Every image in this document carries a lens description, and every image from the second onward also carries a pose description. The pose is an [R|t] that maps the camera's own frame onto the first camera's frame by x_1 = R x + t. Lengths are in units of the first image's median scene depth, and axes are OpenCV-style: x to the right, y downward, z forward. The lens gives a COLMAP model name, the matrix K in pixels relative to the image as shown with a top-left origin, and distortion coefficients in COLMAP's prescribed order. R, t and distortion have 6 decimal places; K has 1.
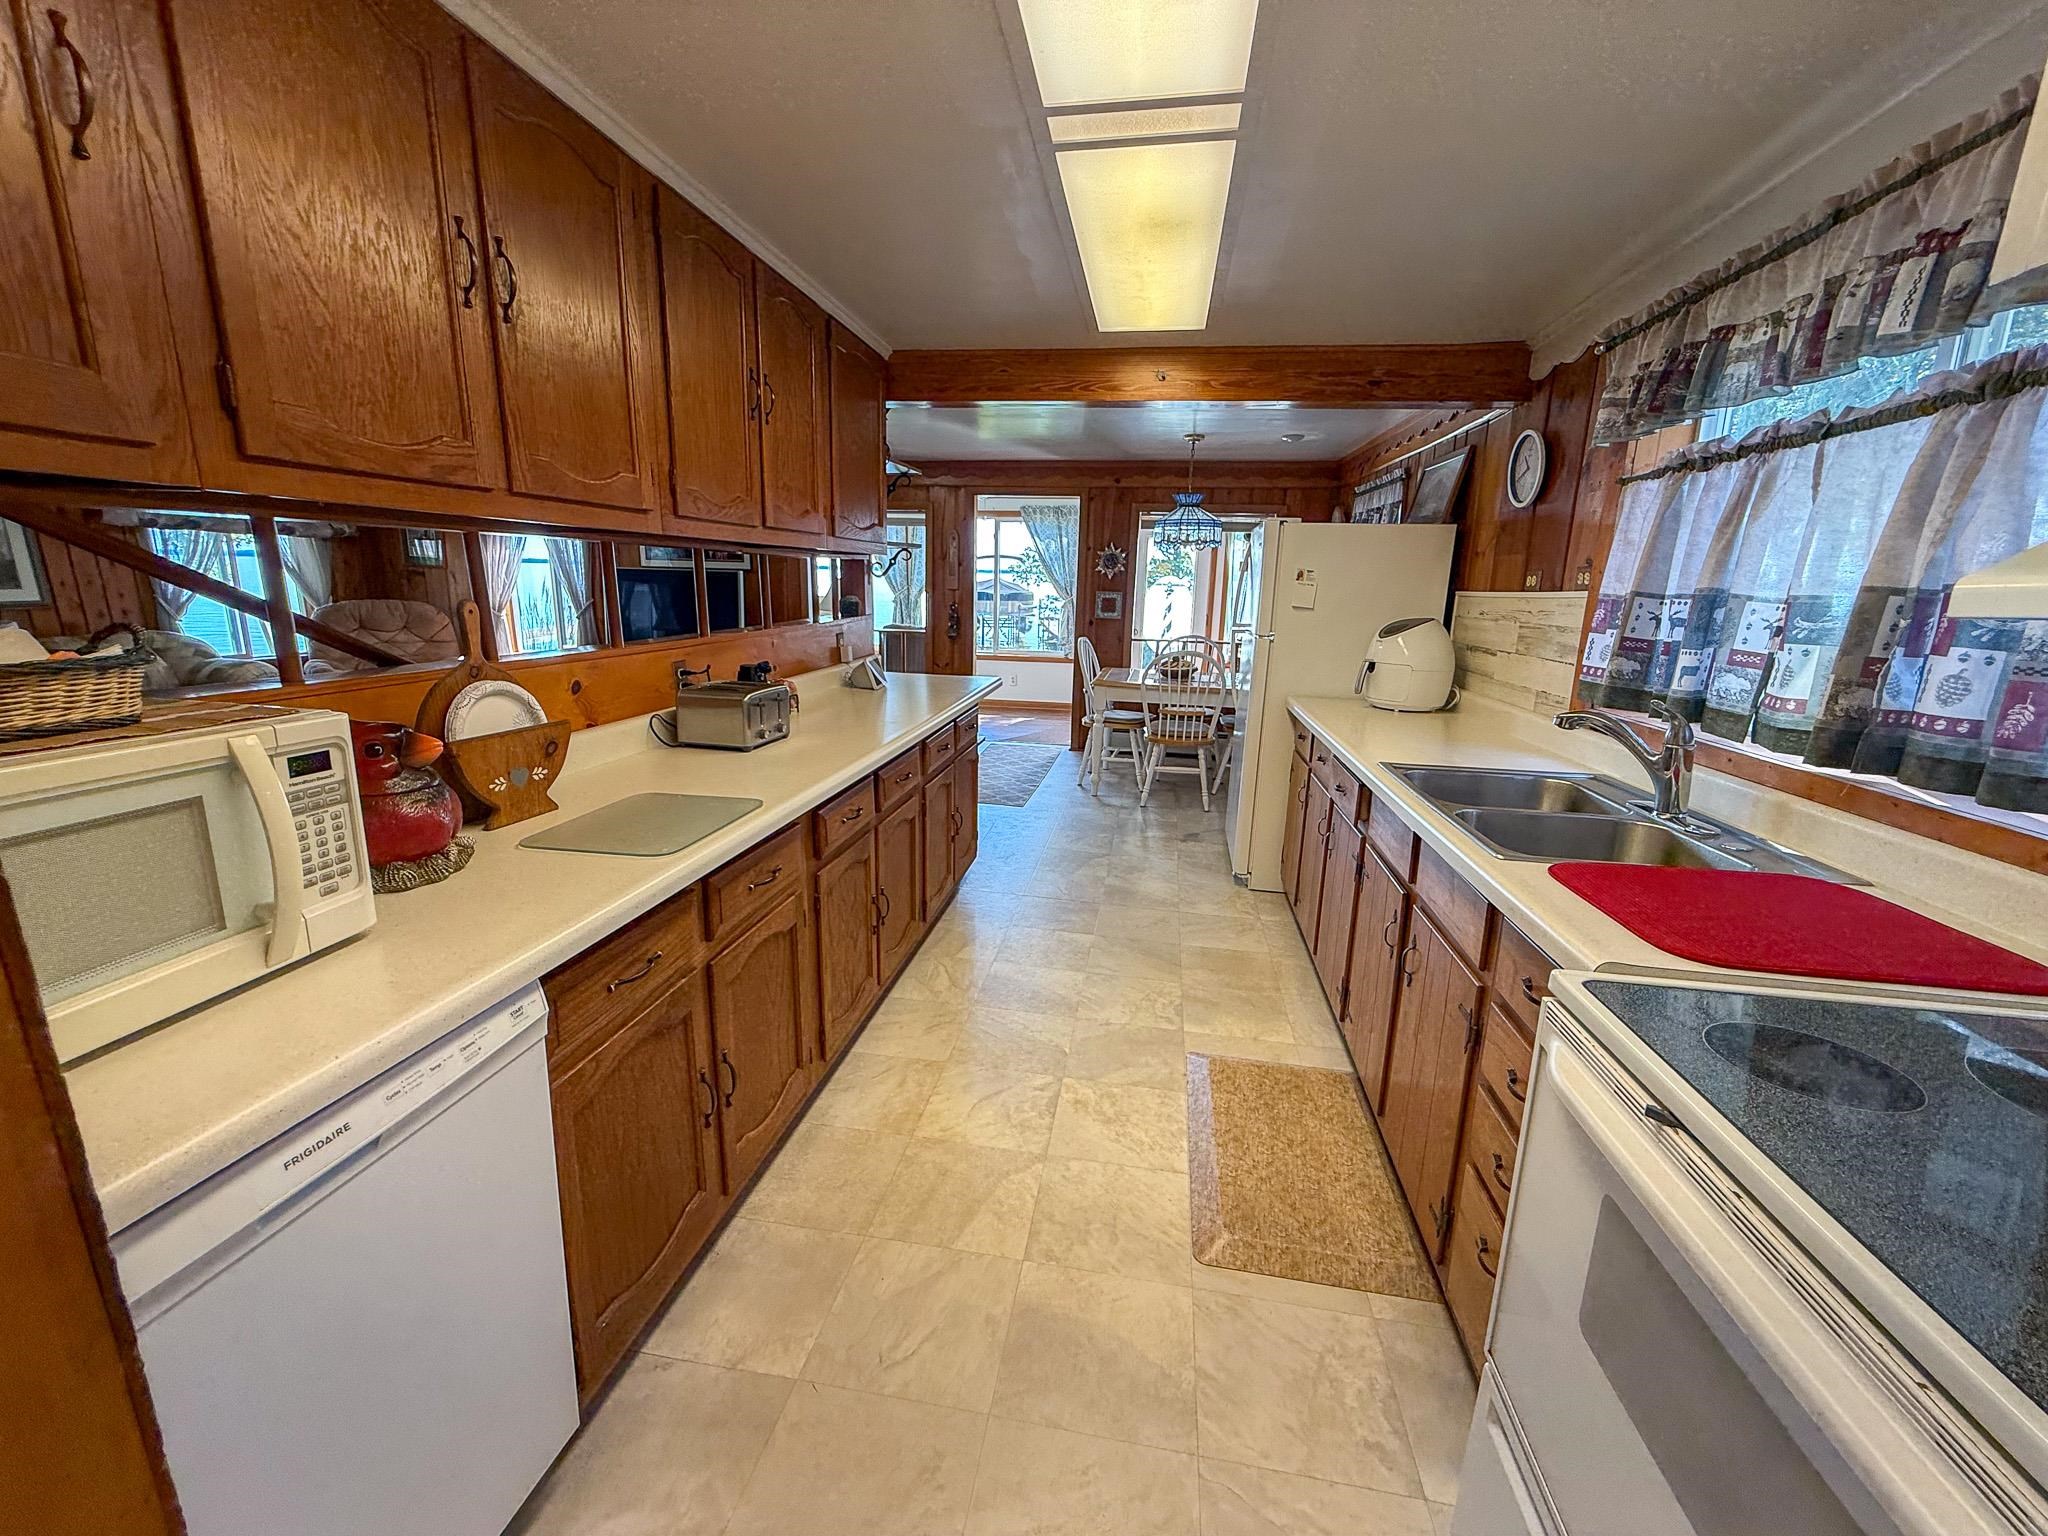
lens RADIAL K [[817.6, 0, 1017.0], [0, 817.6, 765.6], [0, 0, 1]] dist [-0.002668, -0.000176]
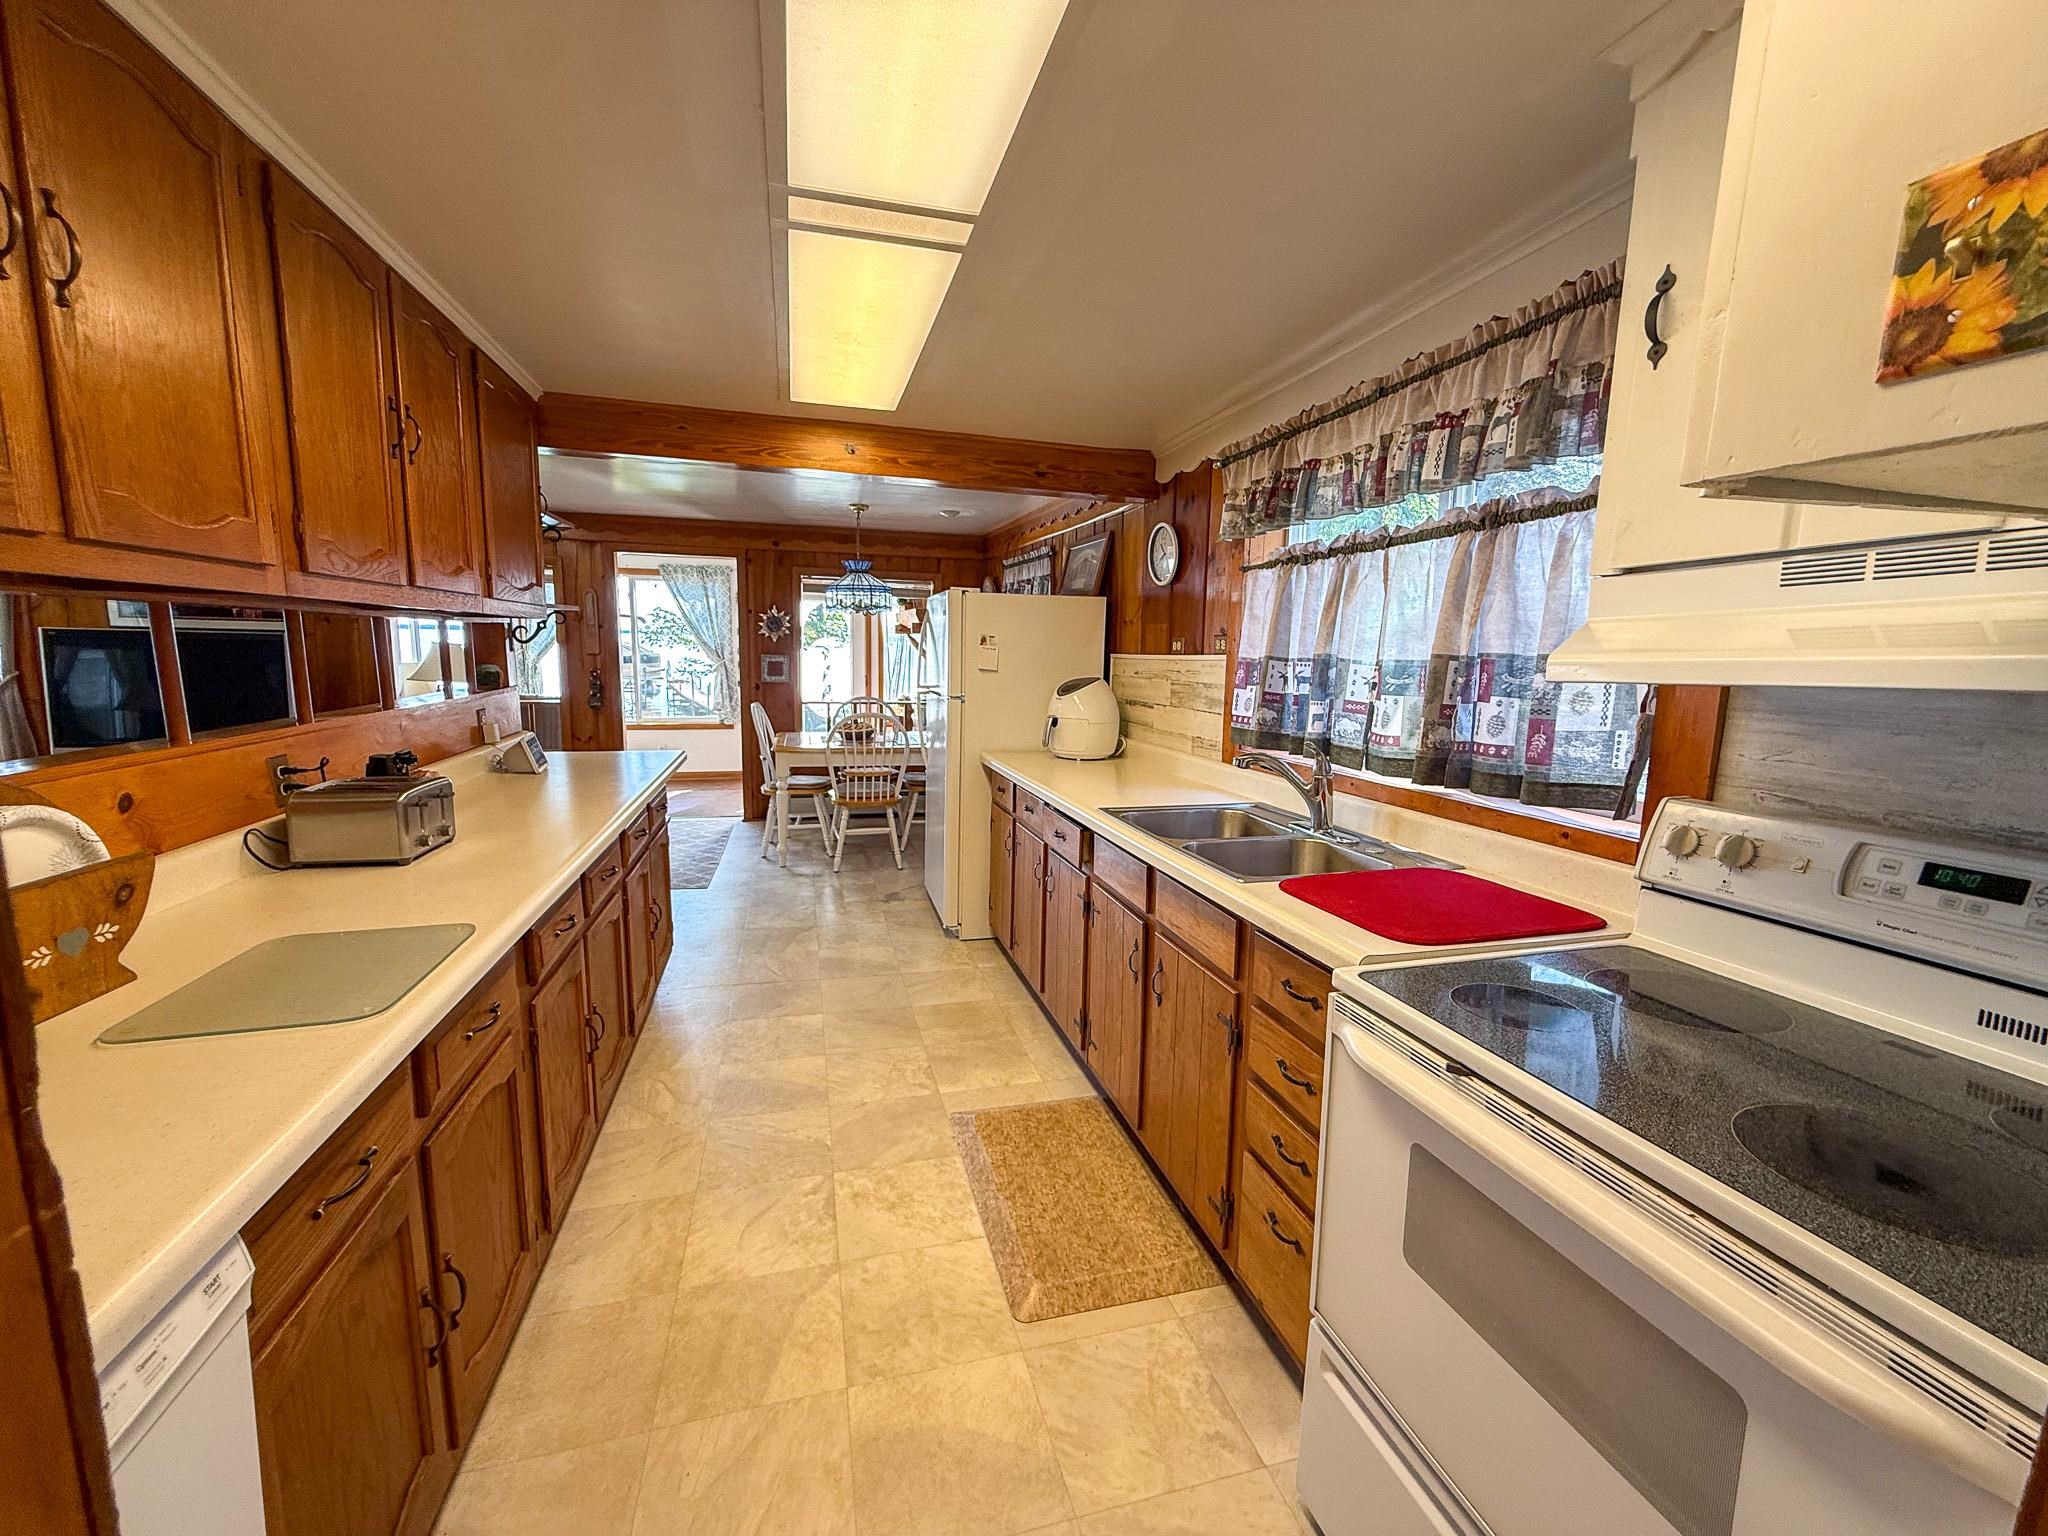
lens RADIAL K [[817.6, 0, 1019.5], [0, 817.6, 765.2], [0, 0, 1]] dist [-0.002668, -0.000176]
pose [[0.905386, -0.065610, 0.419490, -0.134581], [0.095297, 0.994183, -0.050186, -0.019288], [-0.413757, 0.085414, 0.906372, 0.028974]]
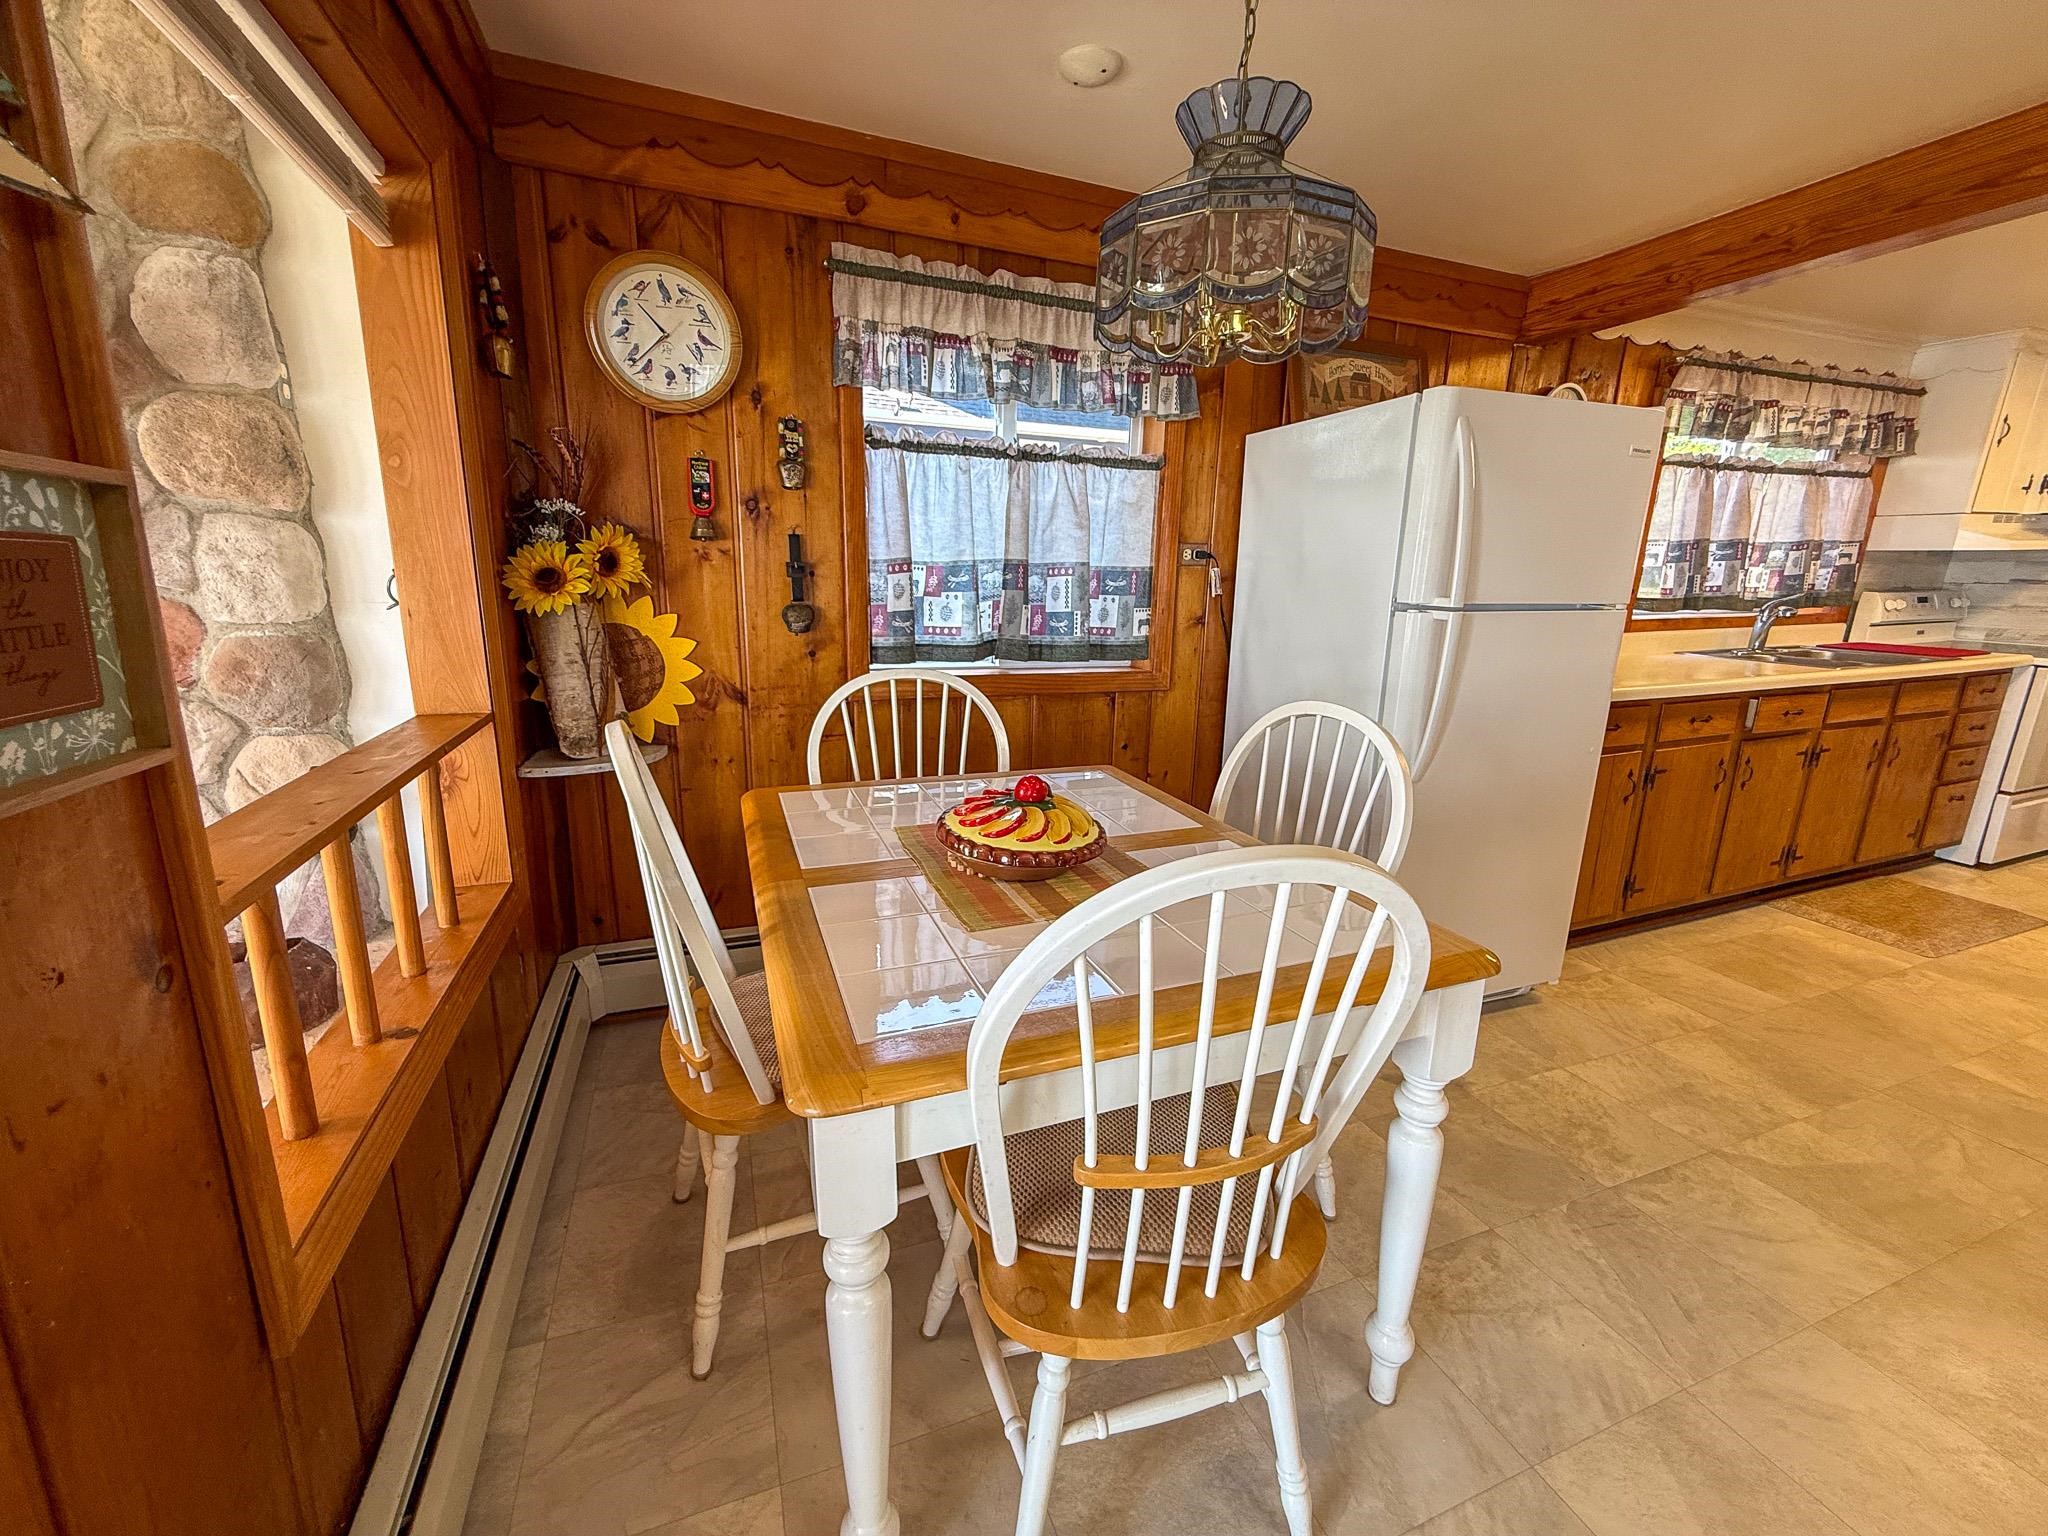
lens RADIAL K [[817.6, 0, 1019.3], [0, 817.6, 749.5], [0, 0, 1]] dist [-0.002668, -0.000176]
pose [[-0.508764, -0.220703, 0.832136, -0.020216], [0.164003, 0.924034, 0.345347, -0.639363], [-0.845141, 0.312173, -0.433919, 3.148955]]
